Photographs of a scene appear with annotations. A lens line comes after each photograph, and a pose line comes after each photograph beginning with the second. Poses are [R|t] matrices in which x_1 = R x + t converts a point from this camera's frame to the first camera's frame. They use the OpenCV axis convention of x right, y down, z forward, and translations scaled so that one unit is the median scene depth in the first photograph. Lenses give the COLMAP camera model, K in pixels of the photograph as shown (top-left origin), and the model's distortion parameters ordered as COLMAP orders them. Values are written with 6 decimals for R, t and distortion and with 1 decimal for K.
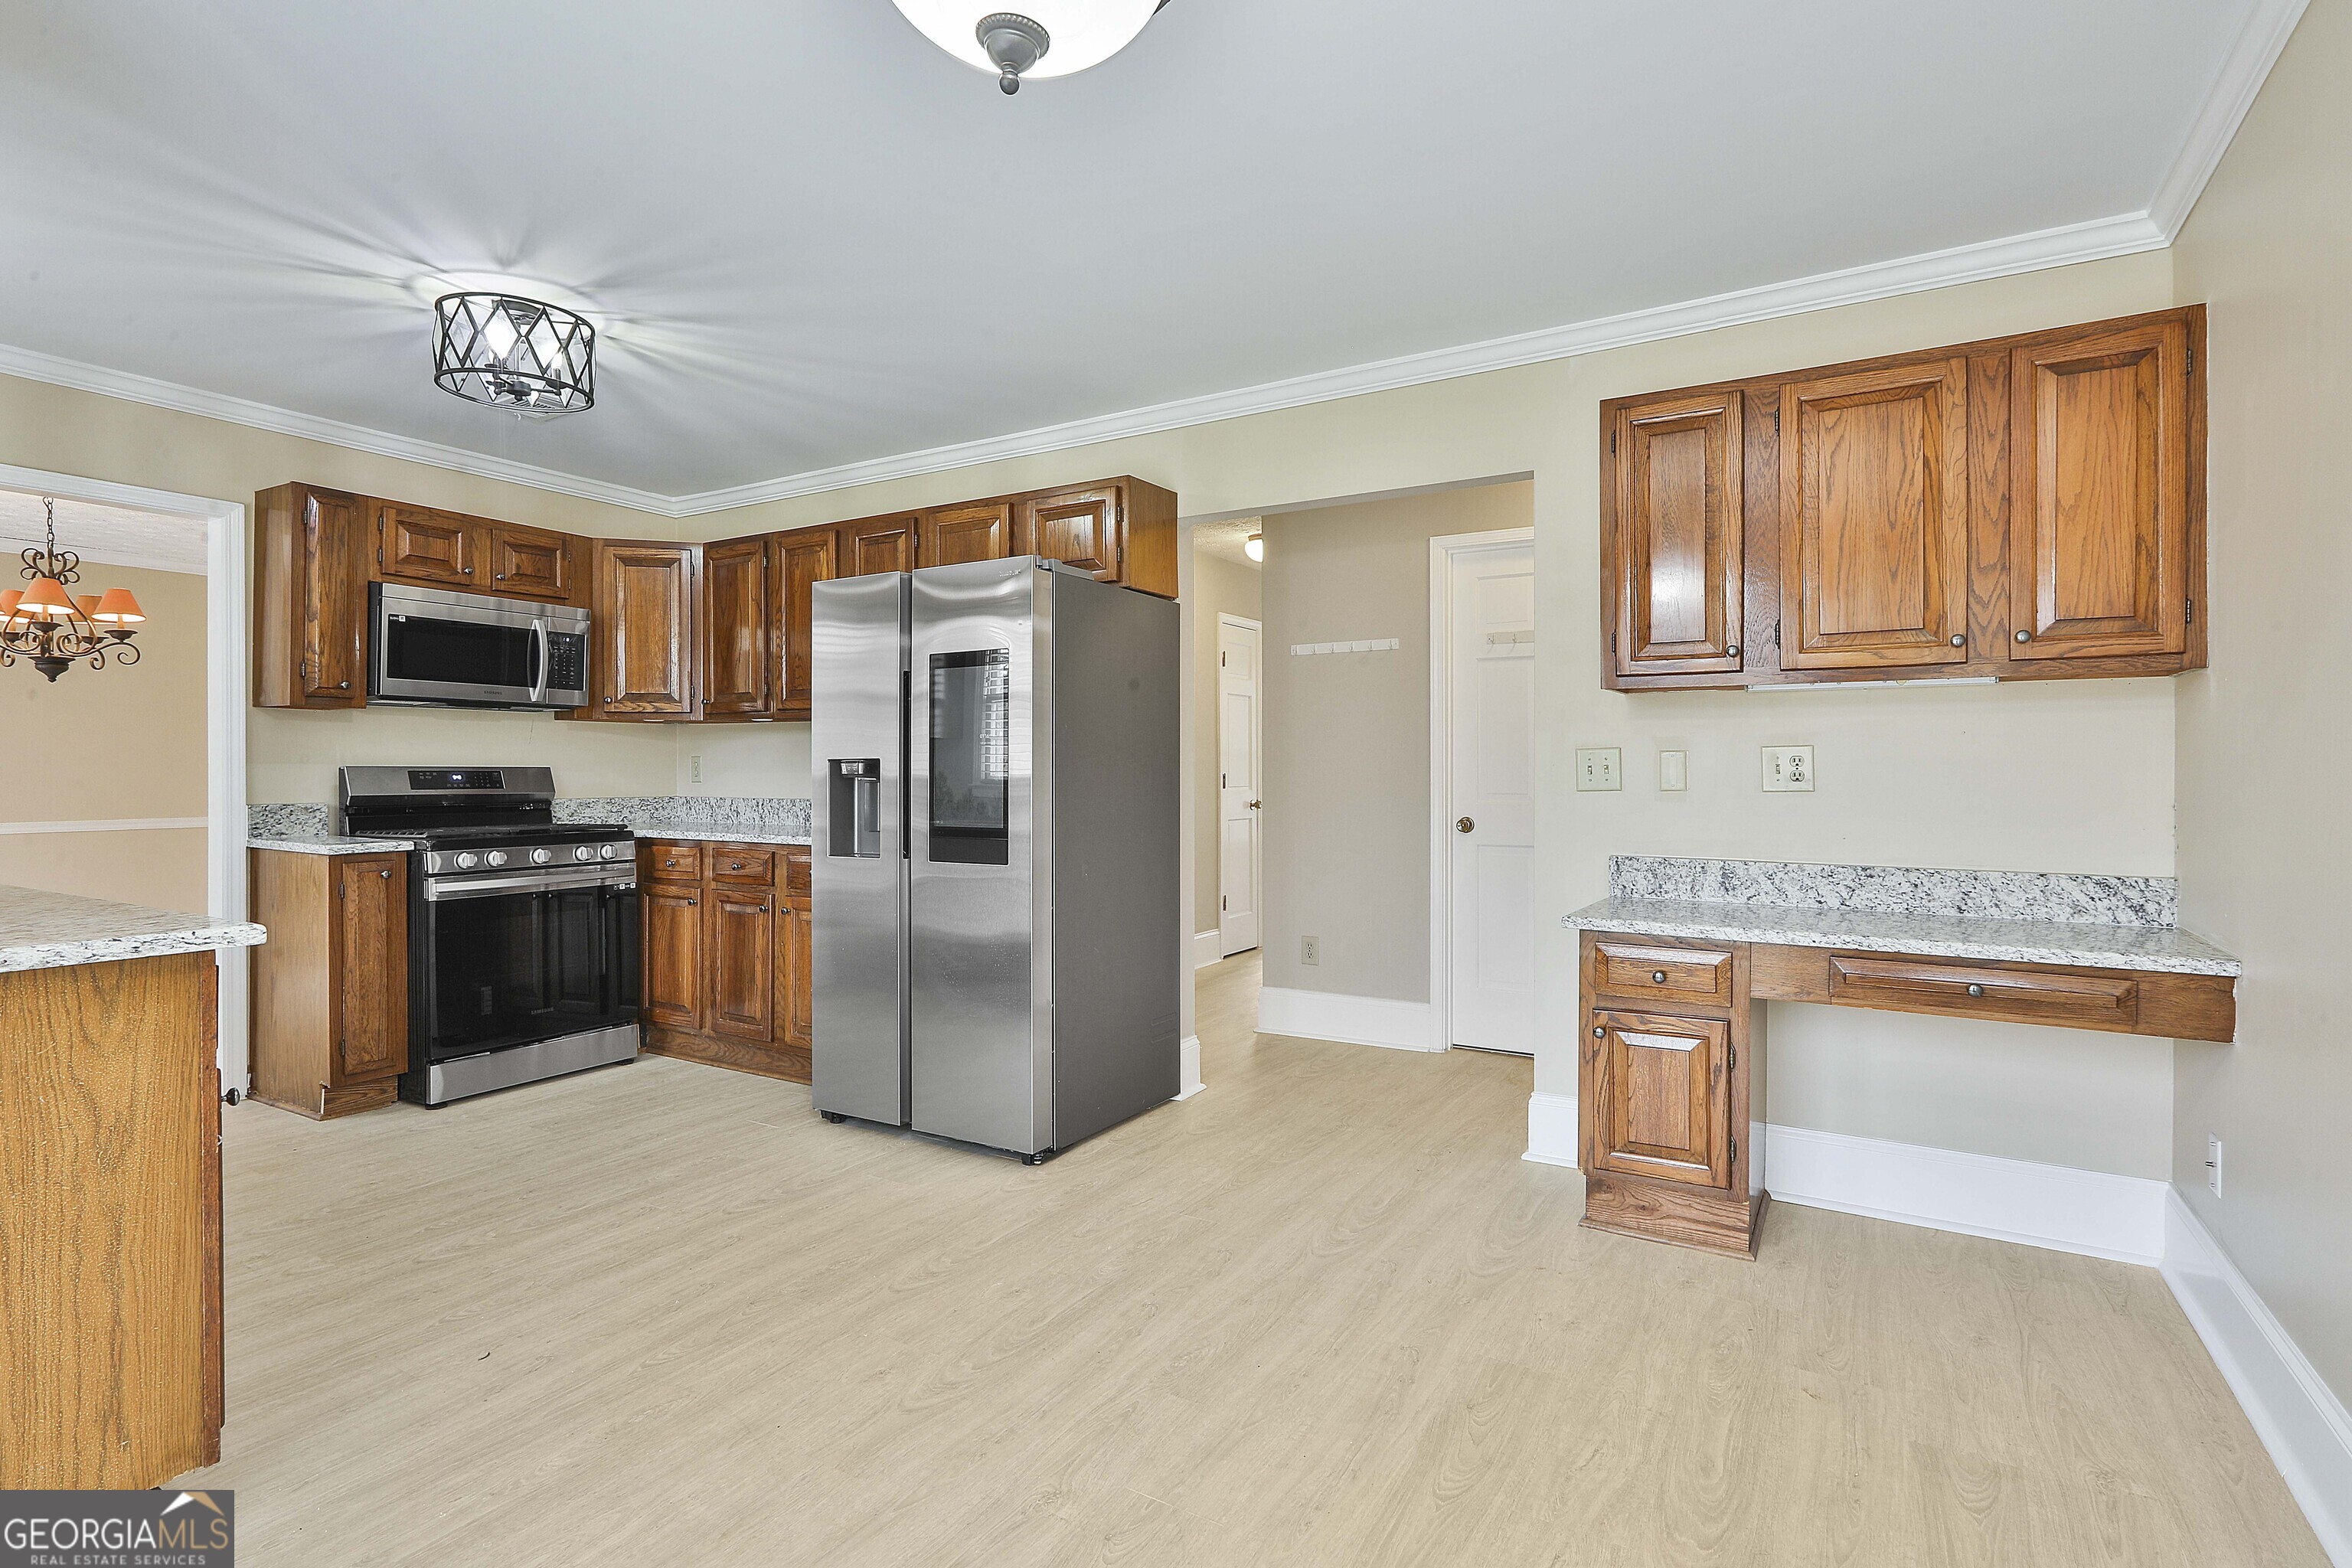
lens RADIAL K [[1141.7, 0, 1173.0], [0, 1141.7, 772.7], [0, 0, 1]] dist [0.007980, 0.001273]
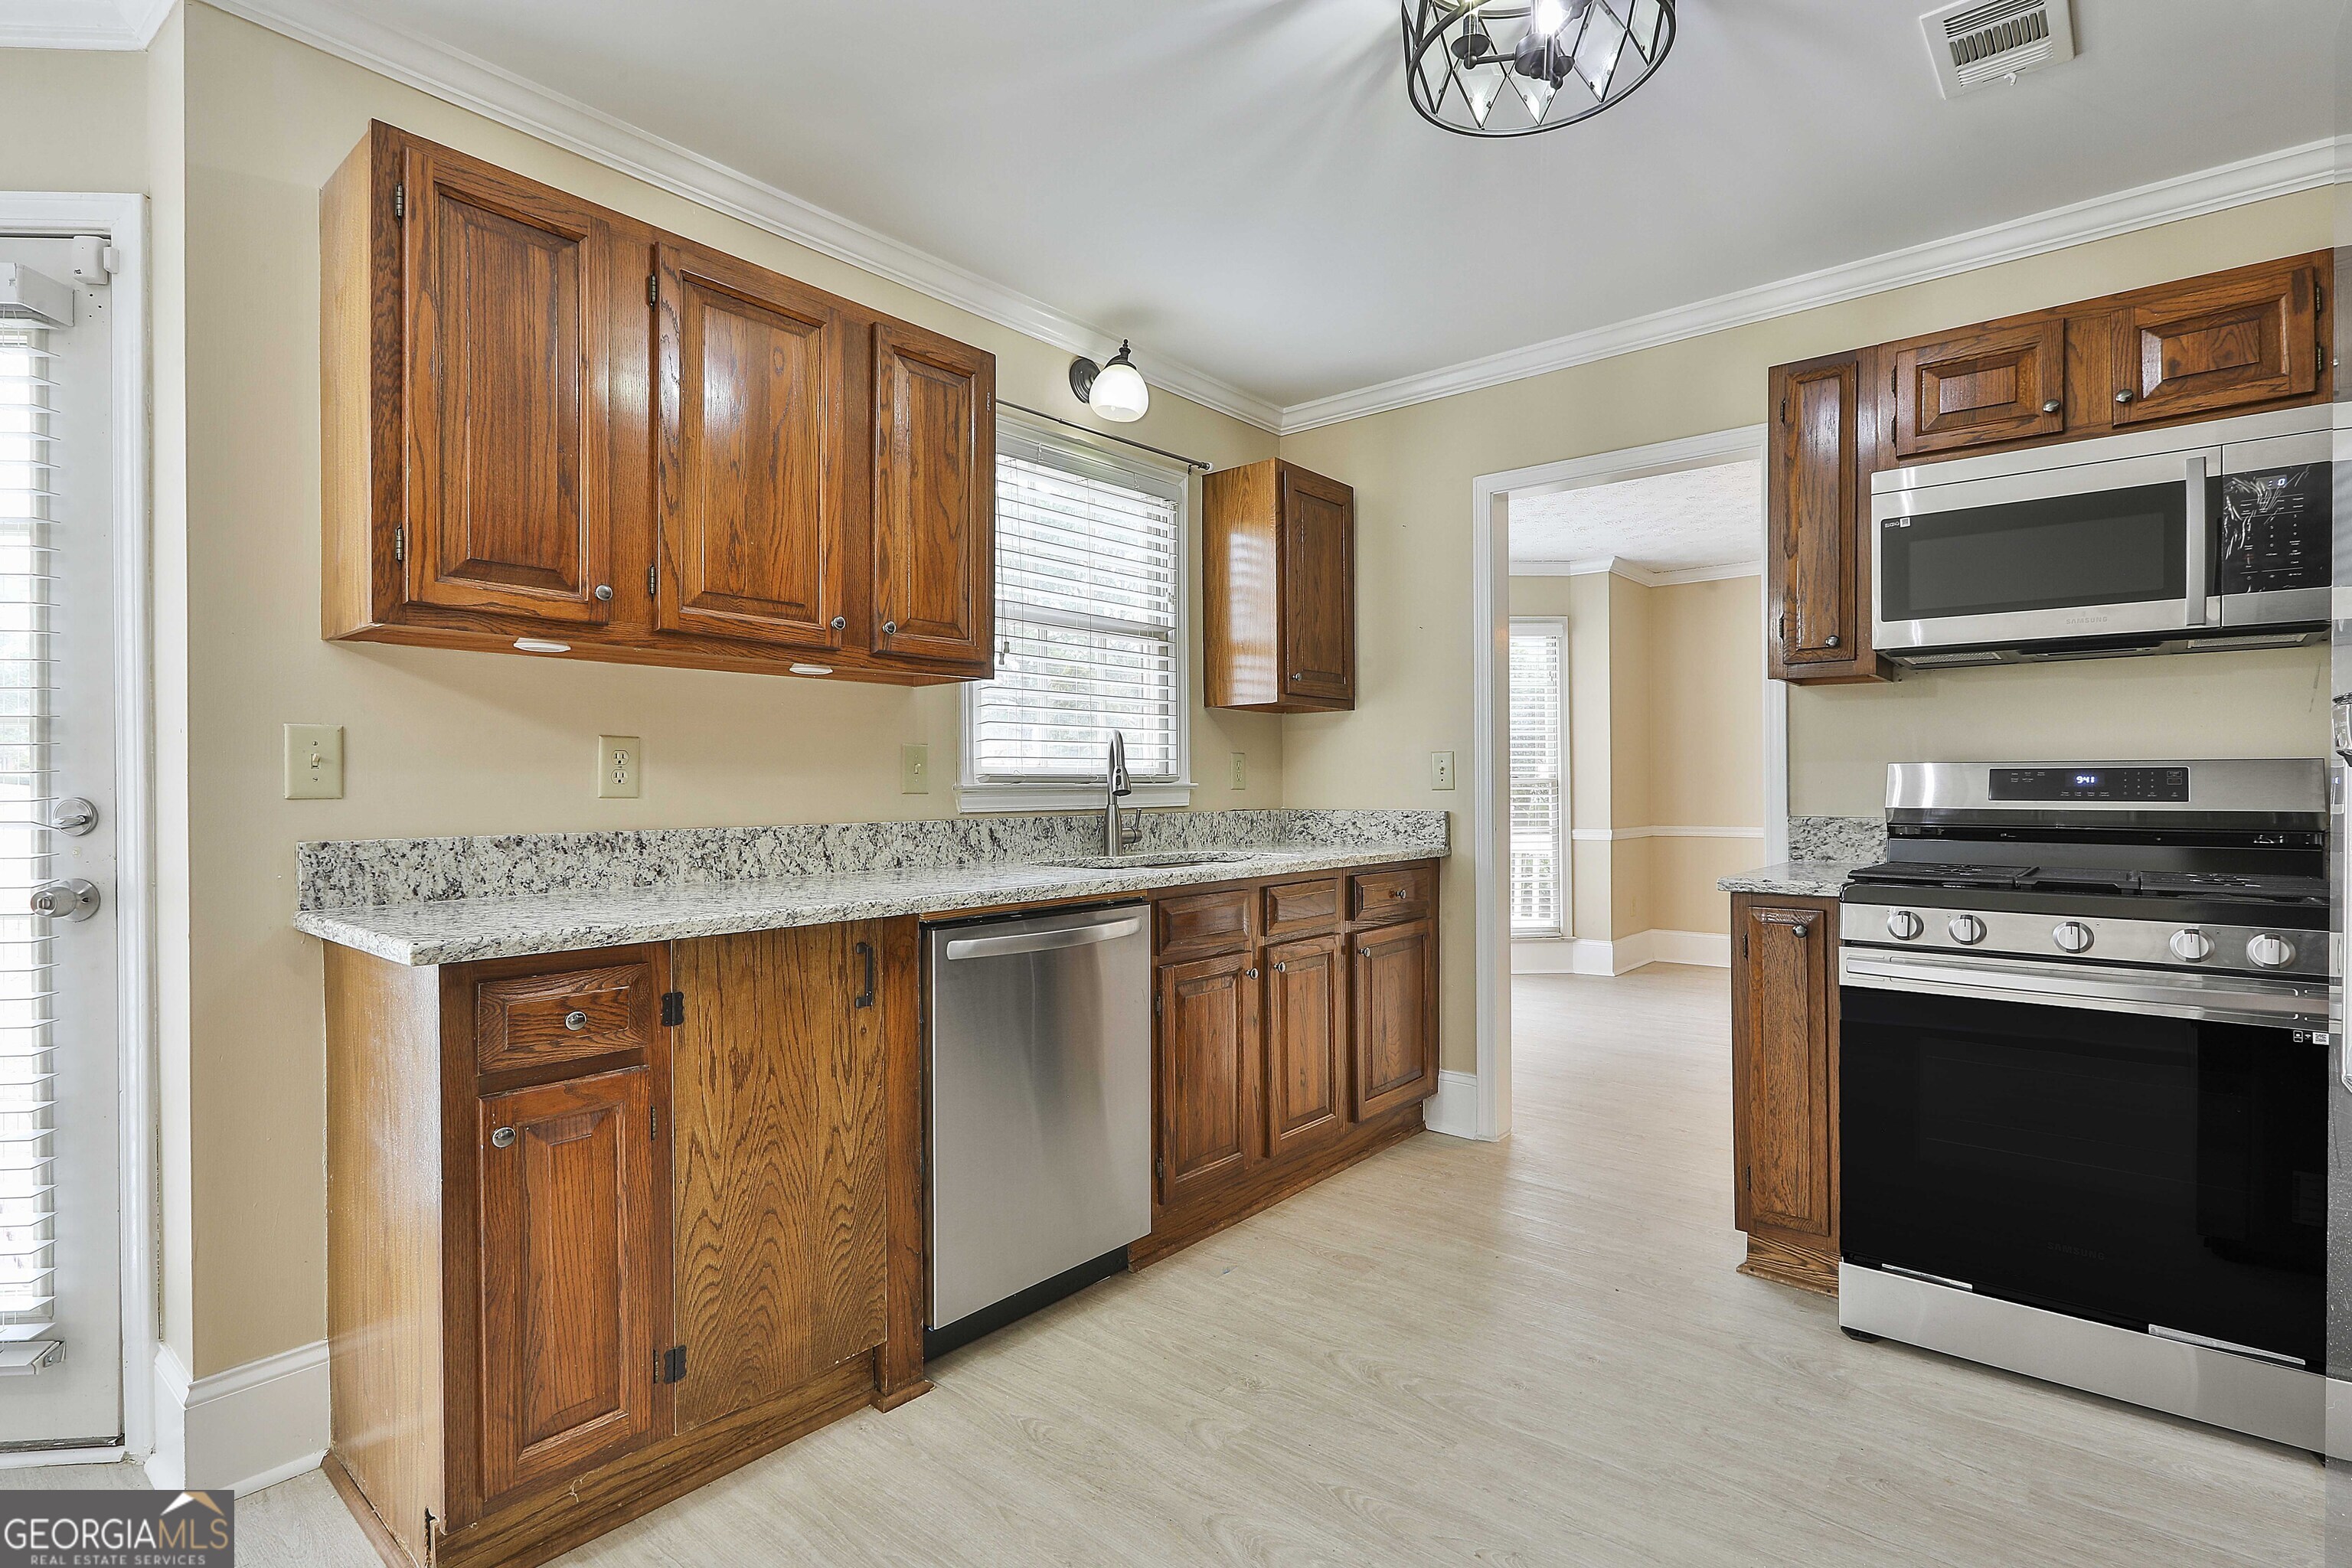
lens RADIAL K [[1130.0, 0, 1198.8], [0, 1130.0, 786.8], [0, 0, 1]] dist [-0.000155, -0.000600]
pose [[-0.139052, 0.002523, -0.990282, -0.016631], [0.002386, 0.999995, 0.002213, 0.006013], [0.990282, -0.002055, -0.139058, 0.733623]]
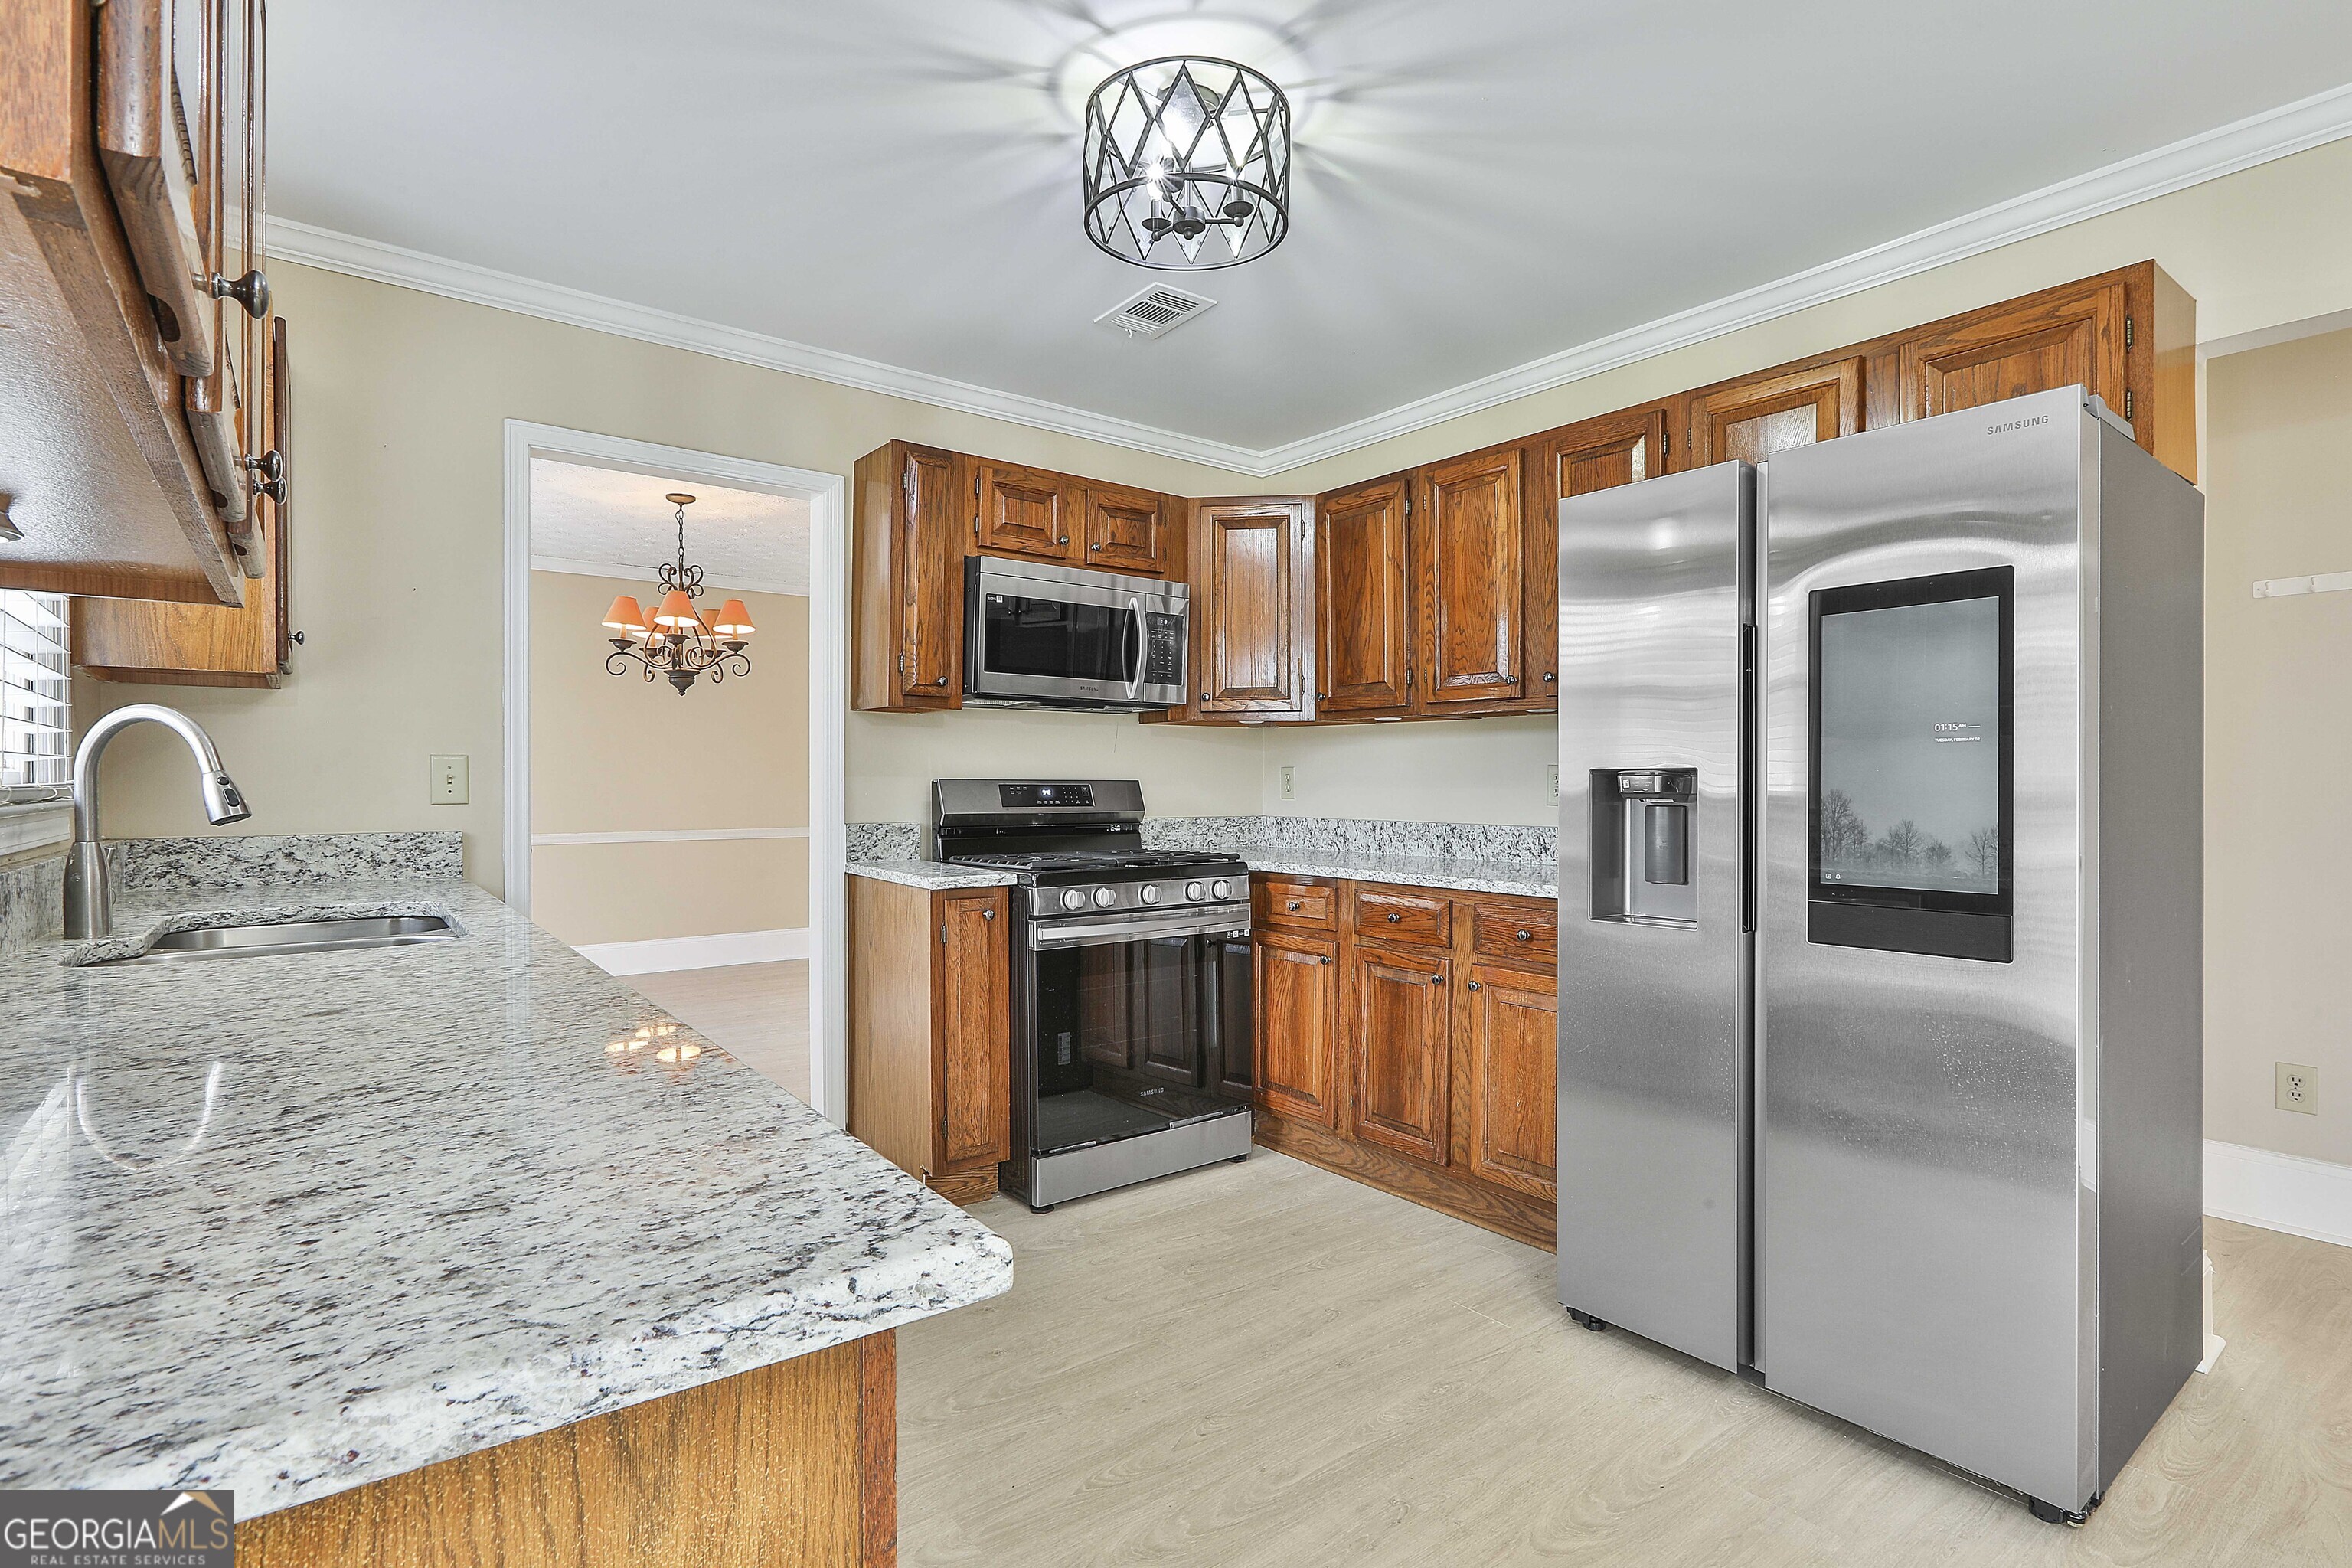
lens RADIAL K [[1133.0, 0, 1186.6], [0, 1133.0, 787.0], [0, 0, 1]] dist [-0.004647, 0.001378]
pose [[0.933721, 0.003360, -0.357985, -0.266459], [-0.002458, 0.999993, 0.002975, -0.003101], [0.357993, -0.001898, 0.933723, 0.301436]]
